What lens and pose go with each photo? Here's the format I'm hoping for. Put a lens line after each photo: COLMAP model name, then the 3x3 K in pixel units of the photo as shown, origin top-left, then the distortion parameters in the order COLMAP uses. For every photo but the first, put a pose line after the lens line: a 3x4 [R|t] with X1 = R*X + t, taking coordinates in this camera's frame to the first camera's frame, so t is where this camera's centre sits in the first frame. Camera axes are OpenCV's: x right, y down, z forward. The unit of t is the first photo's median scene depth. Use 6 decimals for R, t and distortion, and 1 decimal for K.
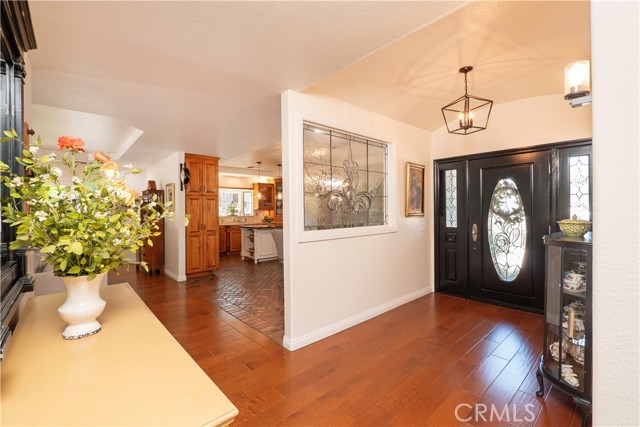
lens RADIAL K [[278.4, 0, 320.0], [0, 278.4, 213.5], [0, 0, 1]] dist [-0.000542, -0.000027]
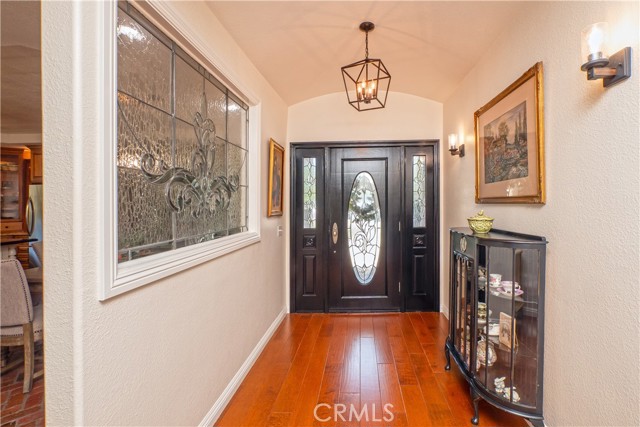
lens RADIAL K [[293.5, 0, 319.9], [0, 293.5, 204.9], [0, 0, 1]] dist [-0.001814, -0.000233]
pose [[0.724967, -0.003749, 0.688773, -0.102533], [0.017152, 0.999773, -0.012613, -0.008405], [-0.688570, 0.020958, 0.724867, 0.387895]]
